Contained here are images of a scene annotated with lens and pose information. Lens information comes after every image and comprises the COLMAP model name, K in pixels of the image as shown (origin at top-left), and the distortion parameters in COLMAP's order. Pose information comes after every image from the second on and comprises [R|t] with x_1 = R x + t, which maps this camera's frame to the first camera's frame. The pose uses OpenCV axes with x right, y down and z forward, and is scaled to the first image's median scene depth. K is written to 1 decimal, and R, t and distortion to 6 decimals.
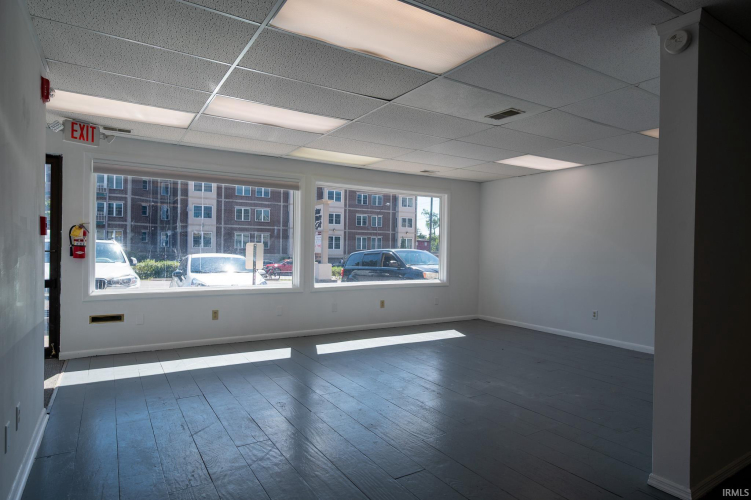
lens RADIAL K [[429.0, 0, 375.6], [0, 429.0, 248.4], [0, 0, 1]] dist [0.002456, -0.001100]
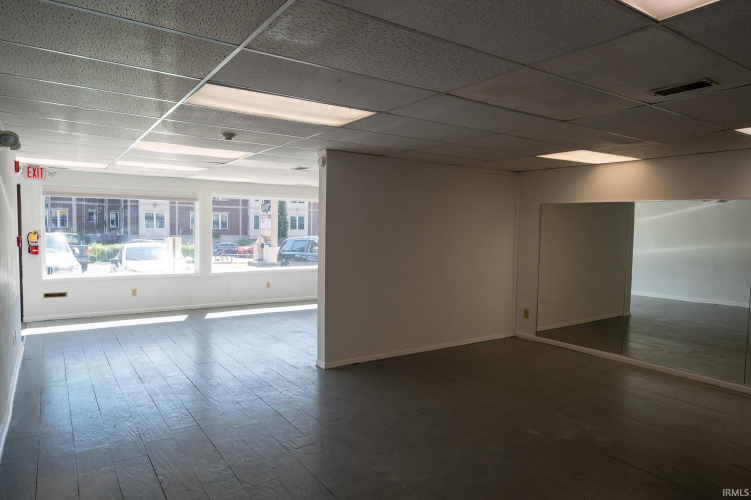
lens RADIAL K [[470.7, 0, 375.1], [0, 470.7, 251.6], [0, 0, 1]] dist [-0.002100, 0.001443]
pose [[0.999024, -0.001978, 0.044136, 0.312130], [-0.000335, 0.998630, 0.052328, -0.054504], [-0.044179, -0.052291, 0.997654, -0.508536]]
